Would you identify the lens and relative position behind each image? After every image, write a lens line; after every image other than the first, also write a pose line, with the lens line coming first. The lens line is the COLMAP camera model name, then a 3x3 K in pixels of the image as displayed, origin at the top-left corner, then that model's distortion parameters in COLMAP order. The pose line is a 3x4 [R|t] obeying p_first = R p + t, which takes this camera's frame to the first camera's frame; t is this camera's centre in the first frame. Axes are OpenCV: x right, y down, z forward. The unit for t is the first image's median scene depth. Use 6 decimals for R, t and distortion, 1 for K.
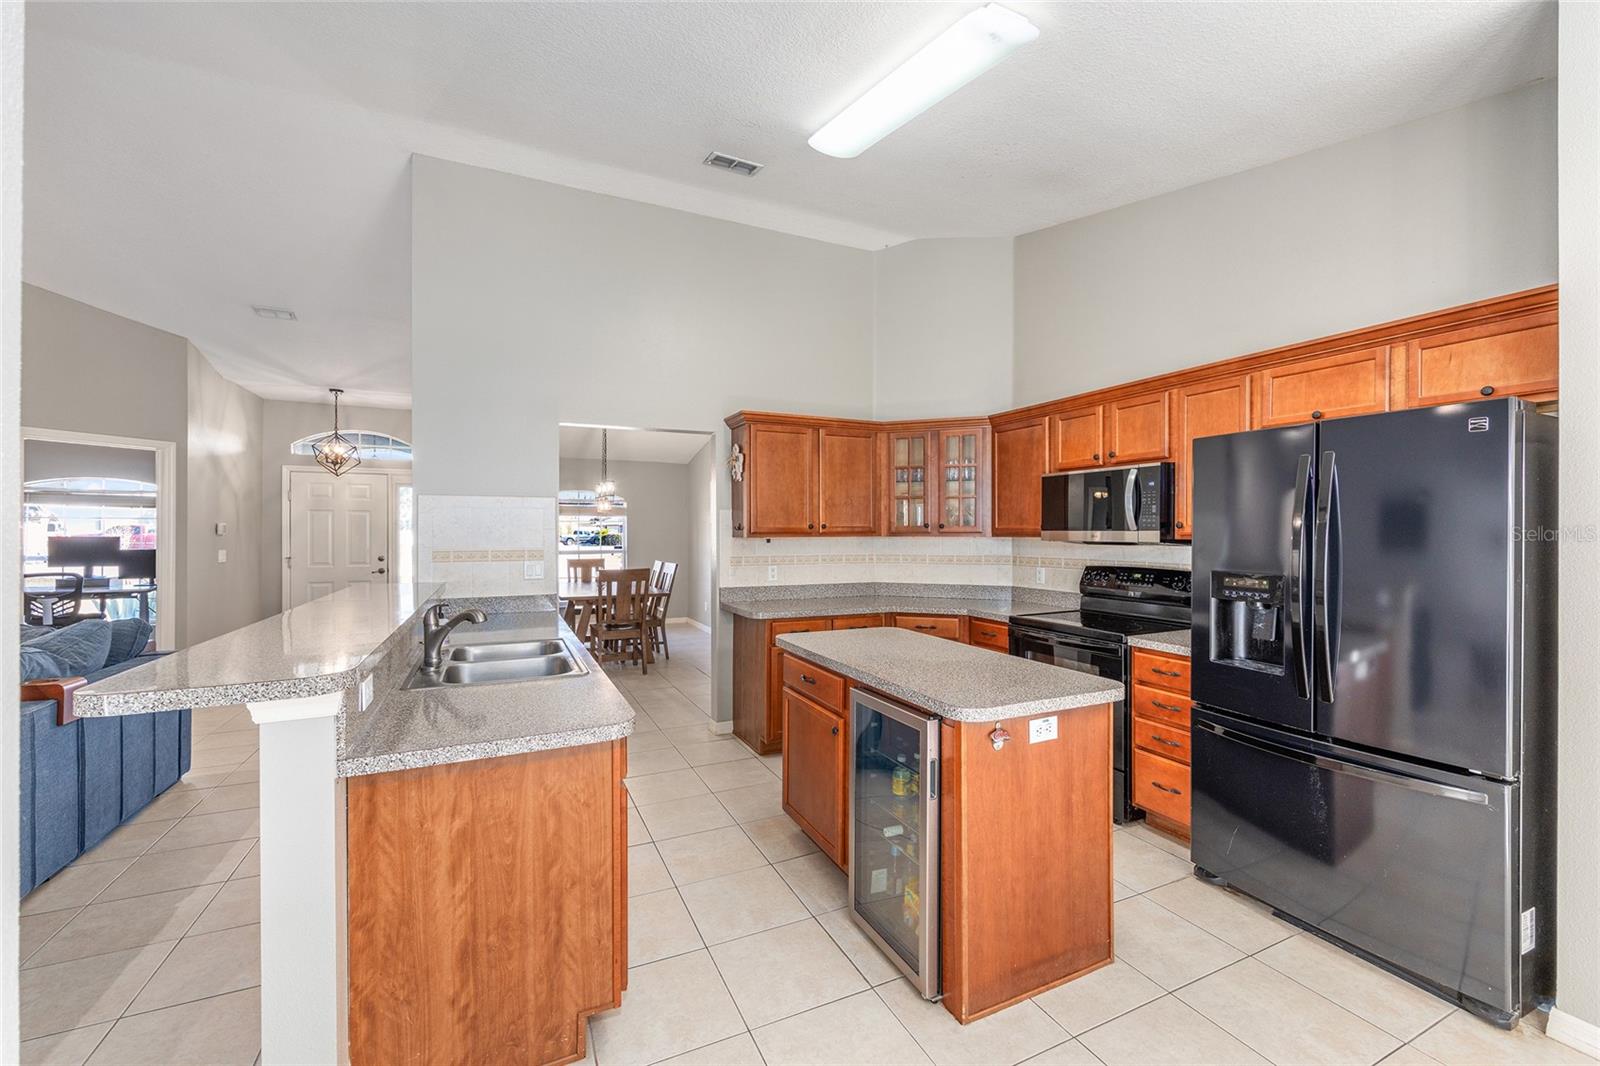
lens RADIAL K [[643.5, 0, 798.4], [0, 643.5, 529.1], [0, 0, 1]] dist [-0.000636, 0.000586]
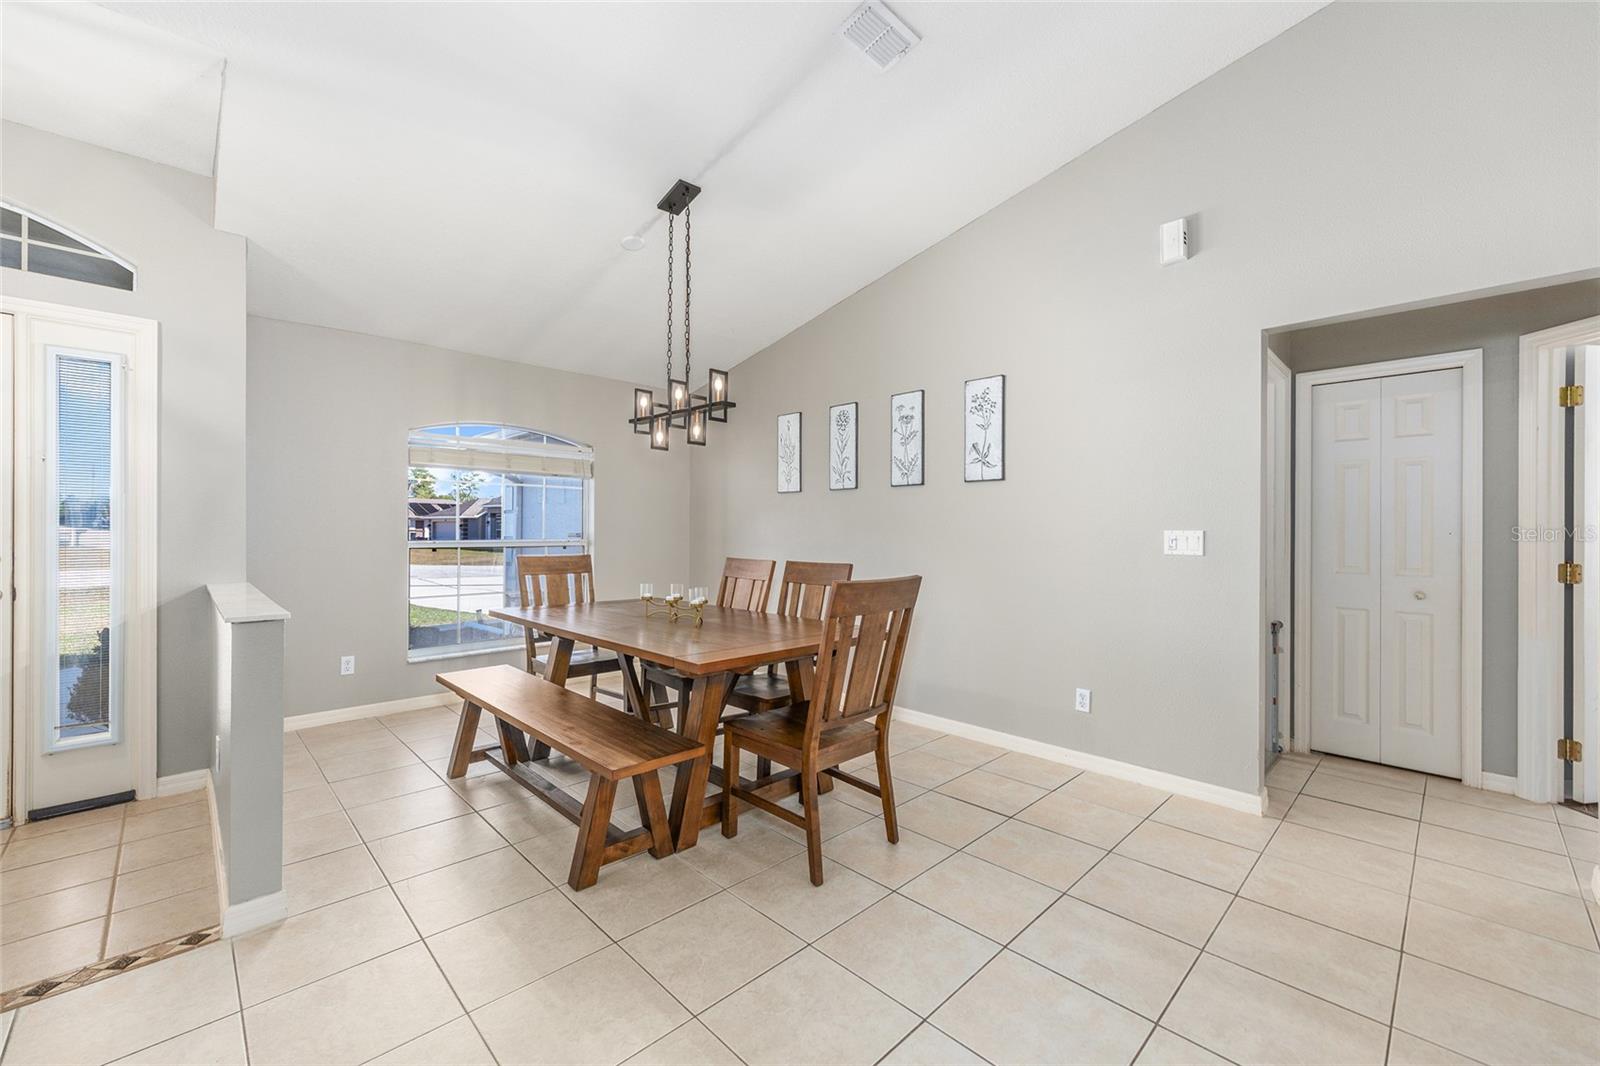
lens RADIAL K [[643.5, 0, 802.5], [0, 643.5, 526.4], [0, 0, 1]] dist [-0.000636, 0.000586]
pose [[0.944585, 0.006447, 0.328203, -0.789785], [-0.006918, 0.999976, 0.000268, 0.056797], [-0.328193, -0.002523, 0.944607, 1.204654]]
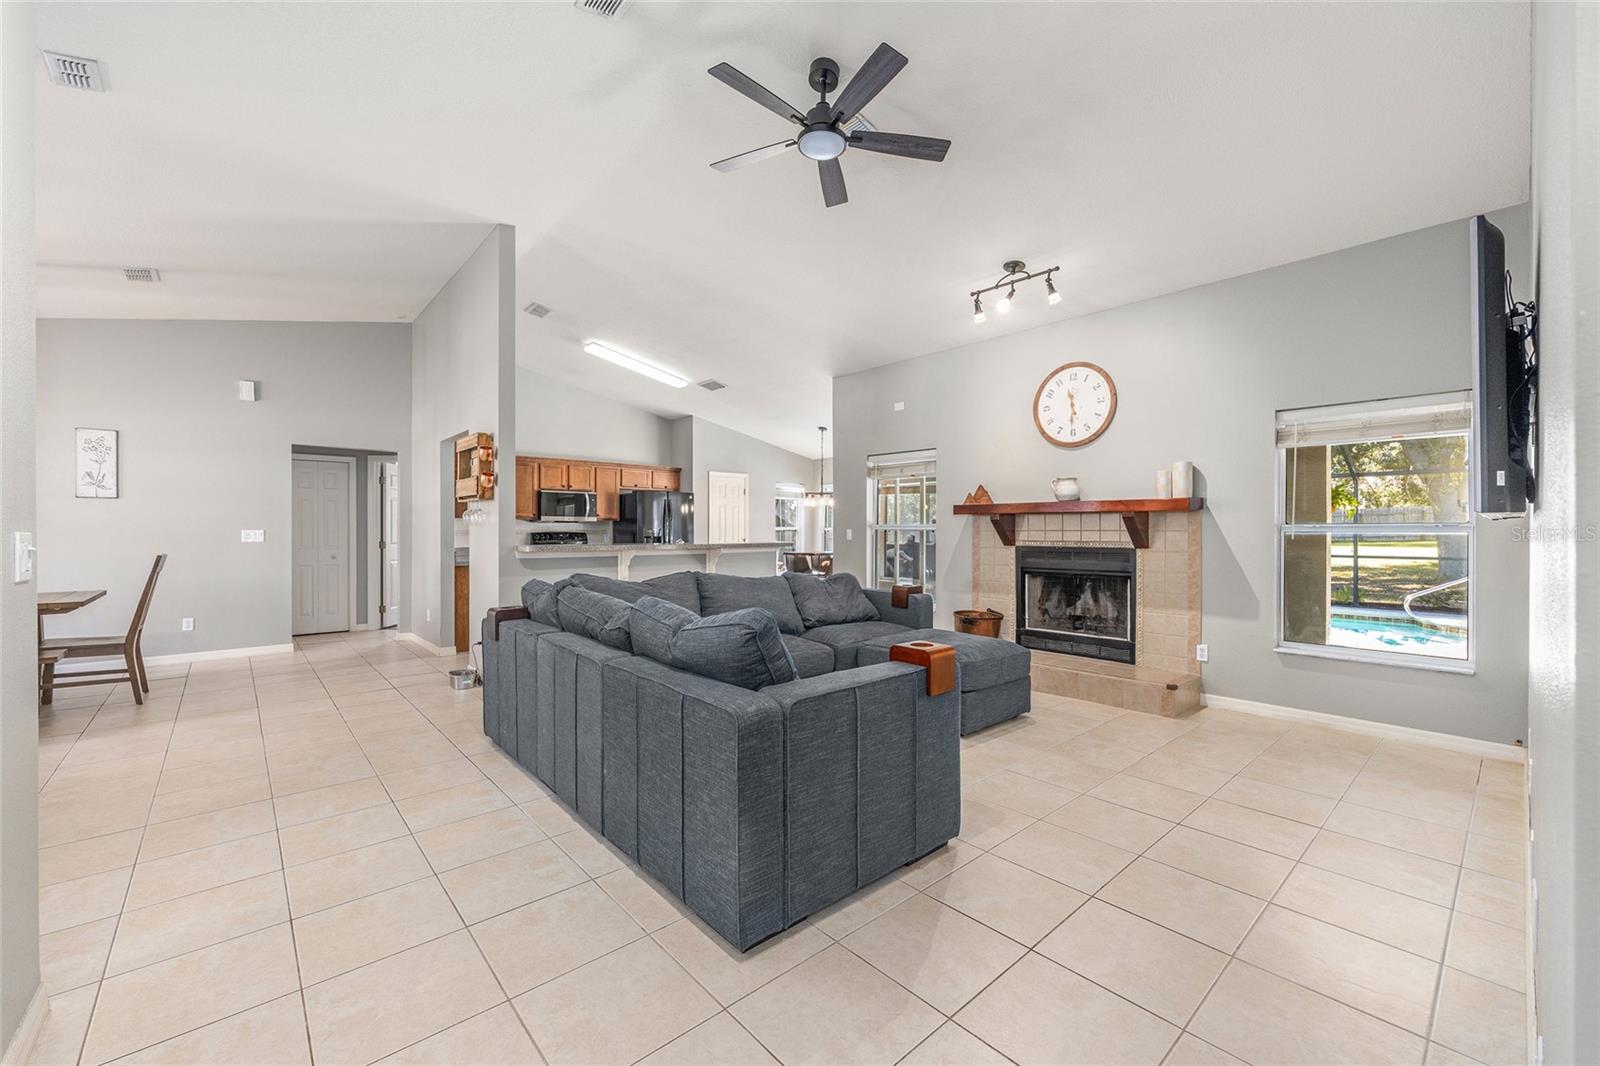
lens RADIAL K [[643.5, 0, 803.2], [0, 643.5, 531.3], [0, 0, 1]] dist [-0.000636, 0.000586]
pose [[-0.284028, -0.003235, 0.958810, -2.249379], [-0.004383, 0.999988, 0.002075, 0.051771], [-0.958806, -0.003613, -0.284039, 0.868997]]
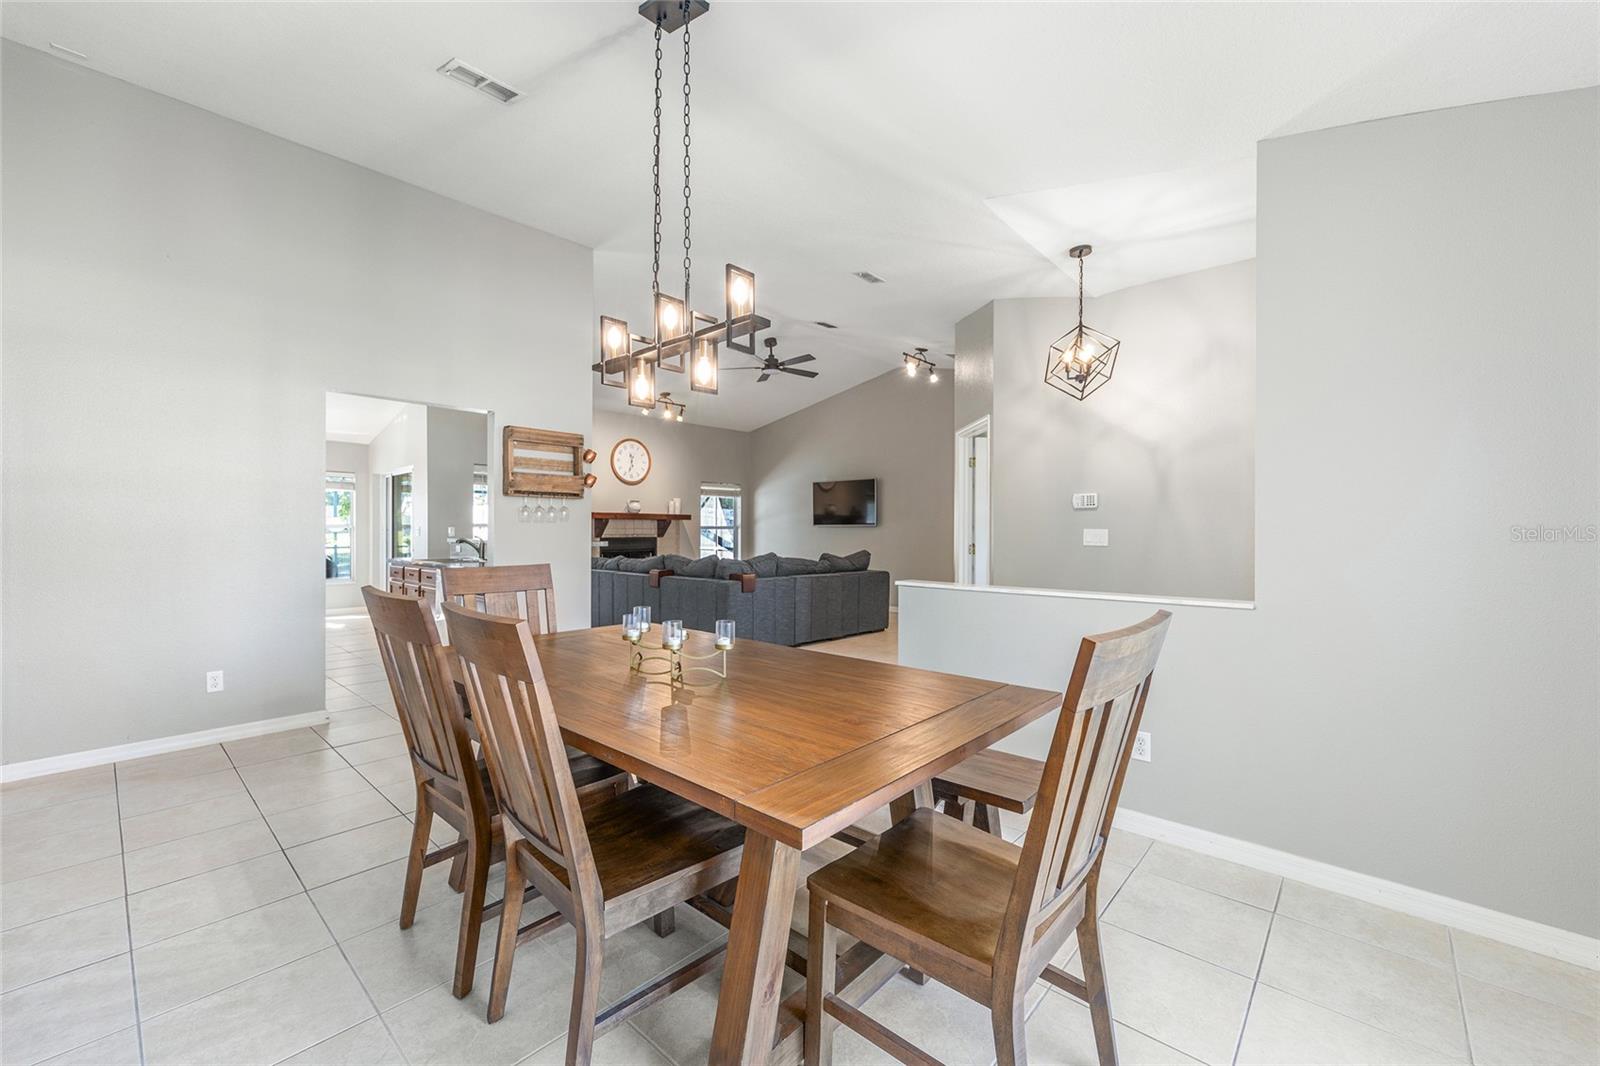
lens RADIAL K [[643.5, 0, 803.2], [0, 643.5, 533.0], [0, 0, 1]] dist [-0.000636, 0.000586]
pose [[-0.922540, -0.000578, -0.385902, -0.534446], [-0.001354, 0.999998, 0.001738, 0.064832], [0.385900, 0.002126, -0.922538, 2.791012]]
